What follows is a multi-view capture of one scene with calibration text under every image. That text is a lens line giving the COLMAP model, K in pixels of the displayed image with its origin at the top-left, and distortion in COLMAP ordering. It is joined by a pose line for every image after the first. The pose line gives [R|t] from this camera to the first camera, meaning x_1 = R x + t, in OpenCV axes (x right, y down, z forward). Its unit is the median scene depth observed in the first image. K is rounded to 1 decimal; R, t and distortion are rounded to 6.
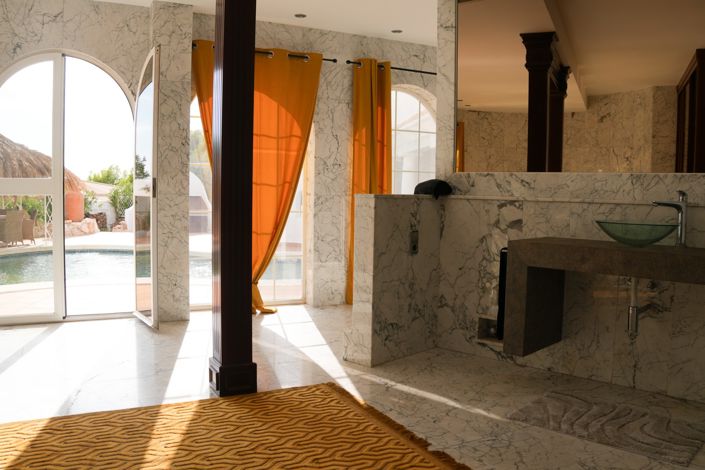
lens RADIAL K [[599.2, 0, 351.2], [0, 599.2, 231.8], [0, 0, 1]] dist [-0.197745, 0.107250]
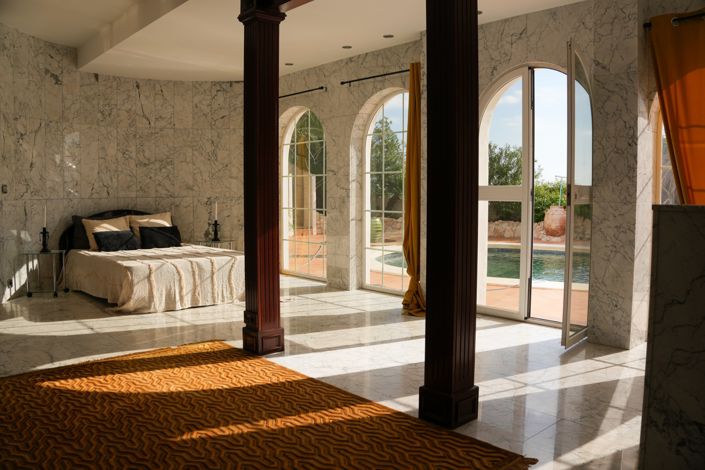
lens RADIAL K [[568.0, 0, 369.8], [0, 568.0, 224.2], [0, 0, 1]] dist [-0.202446, 0.125104]
pose [[0.260181, 0.042283, -0.964634, 0.392813], [-0.060903, 0.997770, 0.027308, -0.031620], [0.963637, 0.051644, 0.262176, 0.438320]]
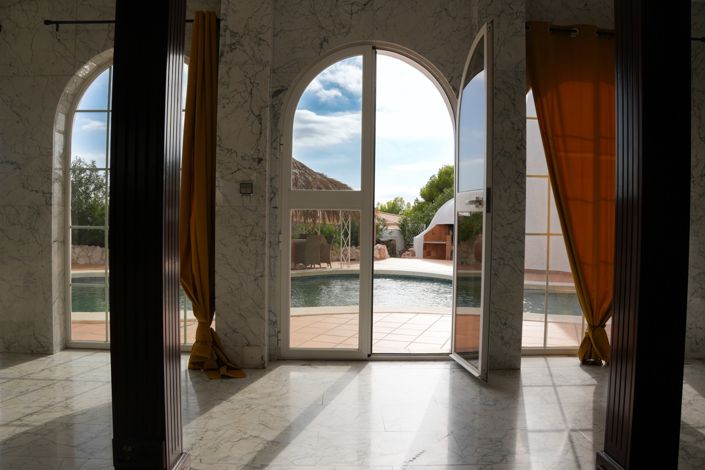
lens RADIAL K [[568.0, 0, 351.8], [0, 568.0, 235.1], [0, 0, 1]] dist [-0.202446, 0.125104]
pose [[0.892661, 0.008896, -0.450641, -0.148522], [-0.029558, 0.998808, -0.038834, 0.005549], [0.449758, 0.047986, 0.891860, 0.232682]]
